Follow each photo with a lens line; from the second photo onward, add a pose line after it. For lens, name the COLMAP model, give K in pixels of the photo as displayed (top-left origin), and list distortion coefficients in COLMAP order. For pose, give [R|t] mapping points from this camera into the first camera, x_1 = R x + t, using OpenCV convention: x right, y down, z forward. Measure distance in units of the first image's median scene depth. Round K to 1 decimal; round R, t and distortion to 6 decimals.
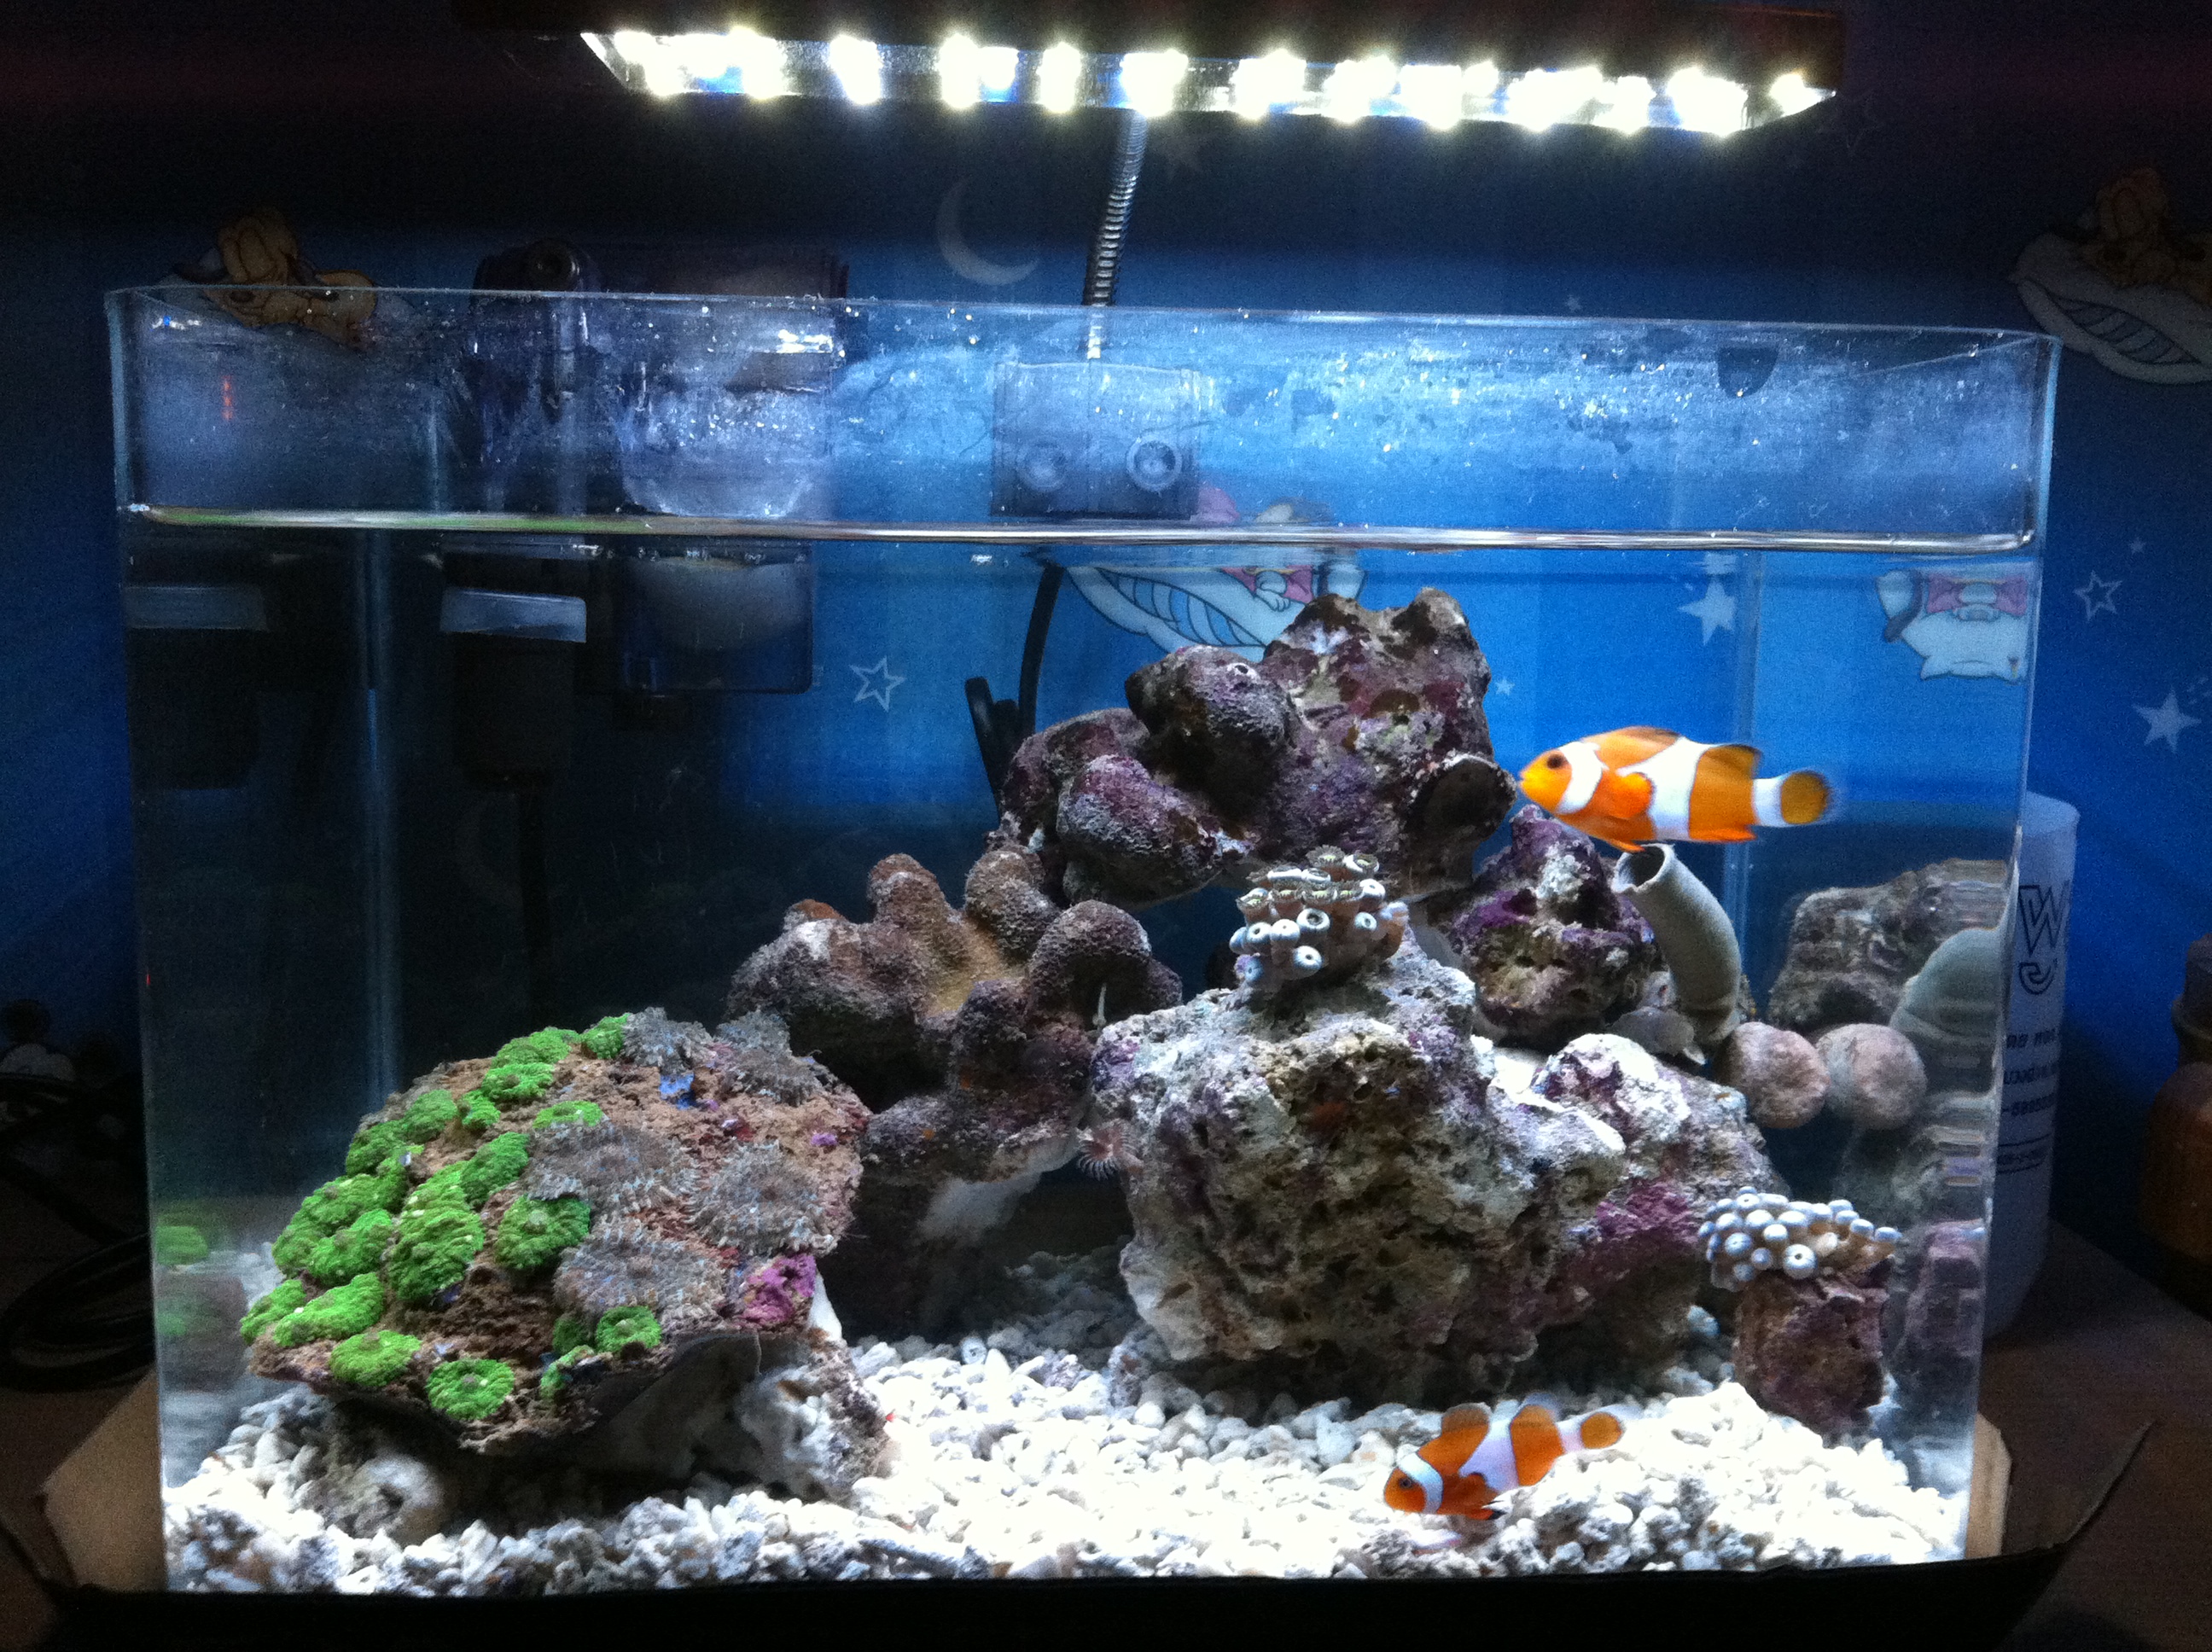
lens RADIAL K [[1679.7, 0, 1205.9], [0, 1679.7, 910.1], [0, 0, 1]] dist [-0.006122, -0.138500]
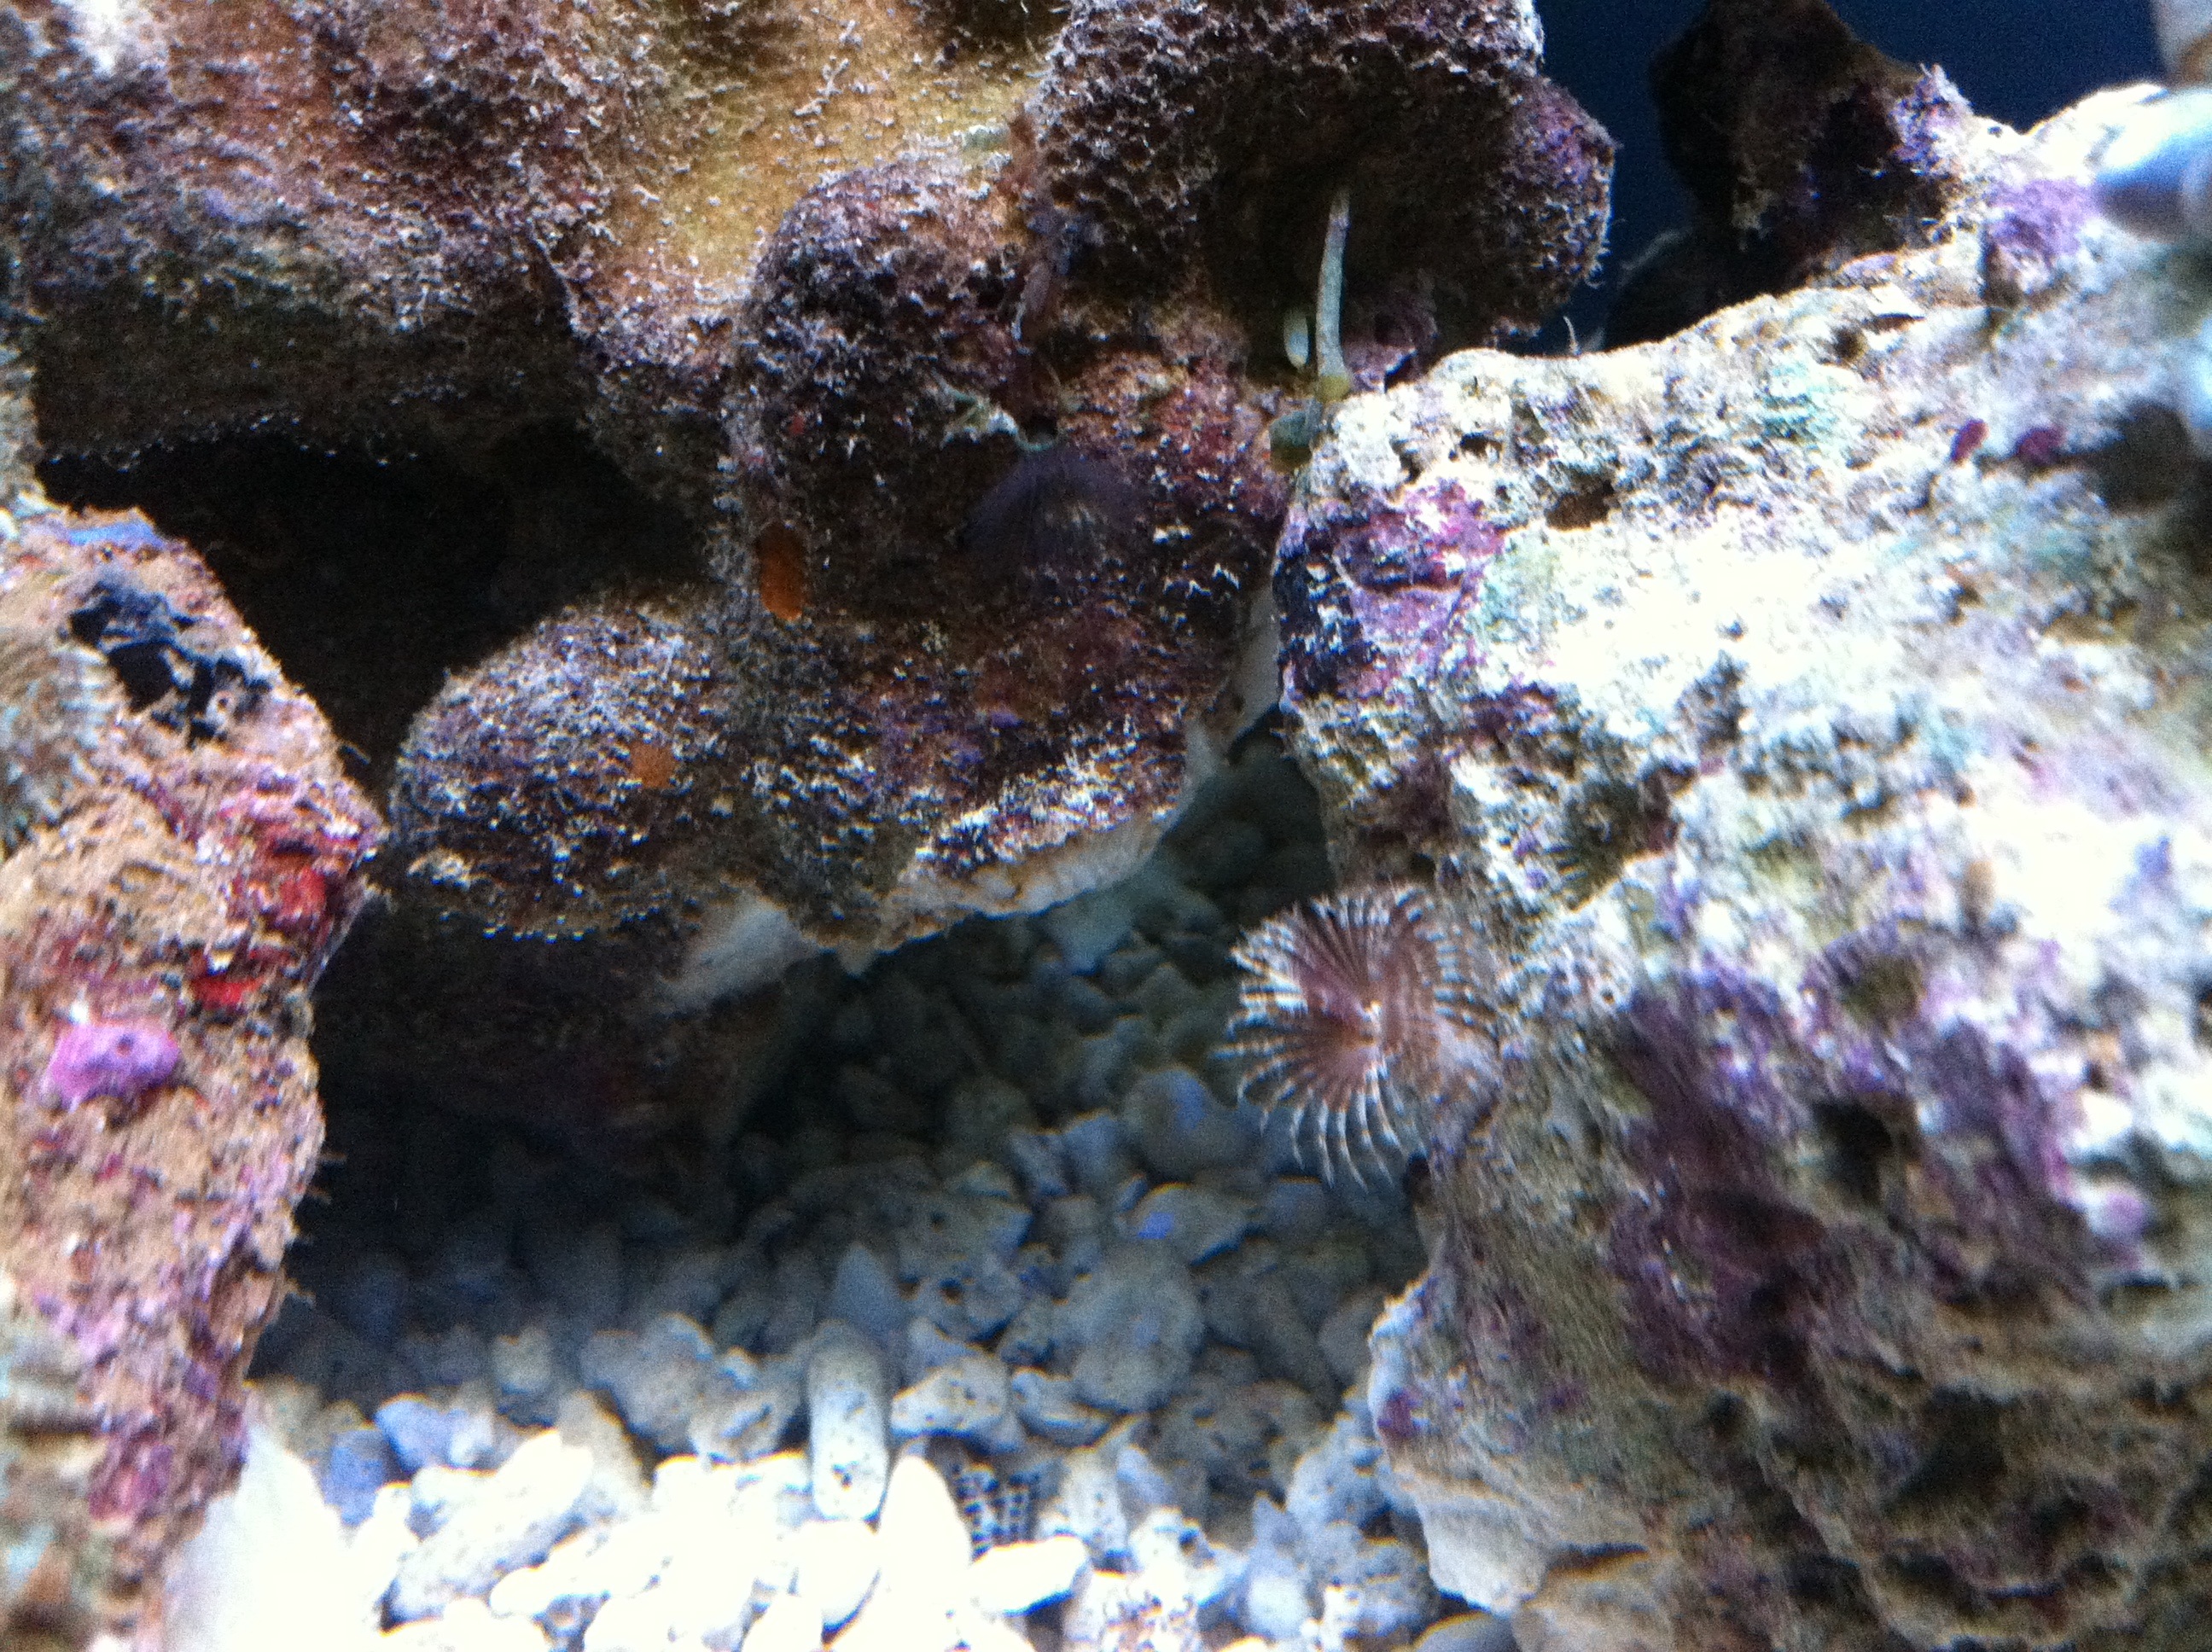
lens RADIAL K [[2017.8, 0, 1156.7], [0, 2017.8, 953.6], [0, 0, 1]] dist [0.062213, -0.292771]
pose [[0.998296, 0.058277, 0.002977, -0.087936], [-0.050688, 0.840758, 0.539033, -0.021441], [0.028910, -0.538265, 0.842280, 0.745265]]
